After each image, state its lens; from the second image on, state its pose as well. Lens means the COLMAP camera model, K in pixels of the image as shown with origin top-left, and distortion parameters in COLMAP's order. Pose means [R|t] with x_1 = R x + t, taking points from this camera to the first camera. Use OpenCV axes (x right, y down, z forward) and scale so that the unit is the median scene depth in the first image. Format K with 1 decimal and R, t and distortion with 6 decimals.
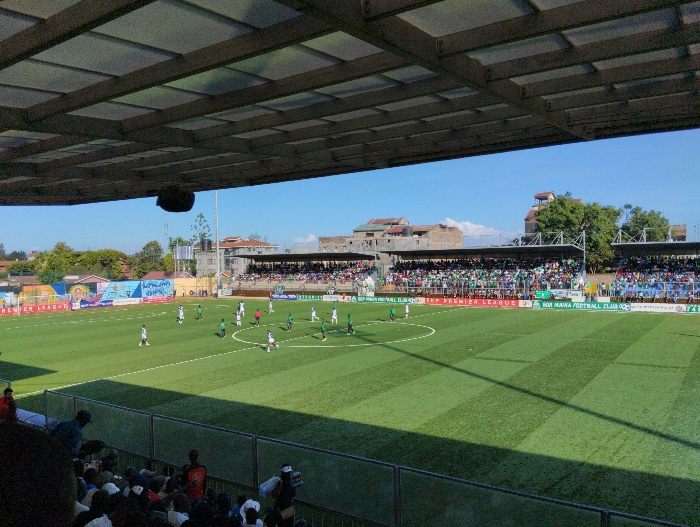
lens RADIAL K [[580.6, 0, 335.2], [0, 580.6, 260.7], [0, 0, 1]] dist [0.063167, -0.131779]
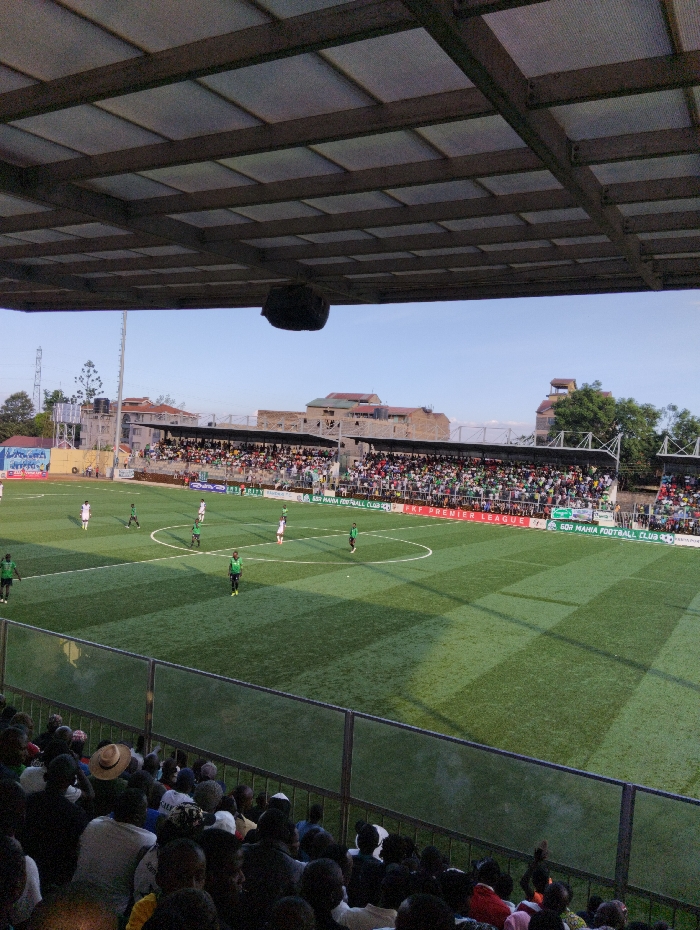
lens RADIAL K [[771.3, 0, 325.3], [0, 771.3, 459.5], [0, 0, 1]] dist [0.063167, -0.131779]
pose [[0.991337, 0.088345, 0.097193, -0.107290], [-0.089891, 0.995884, 0.011642, 0.010322], [-0.095765, -0.020278, 0.995197, 0.076137]]
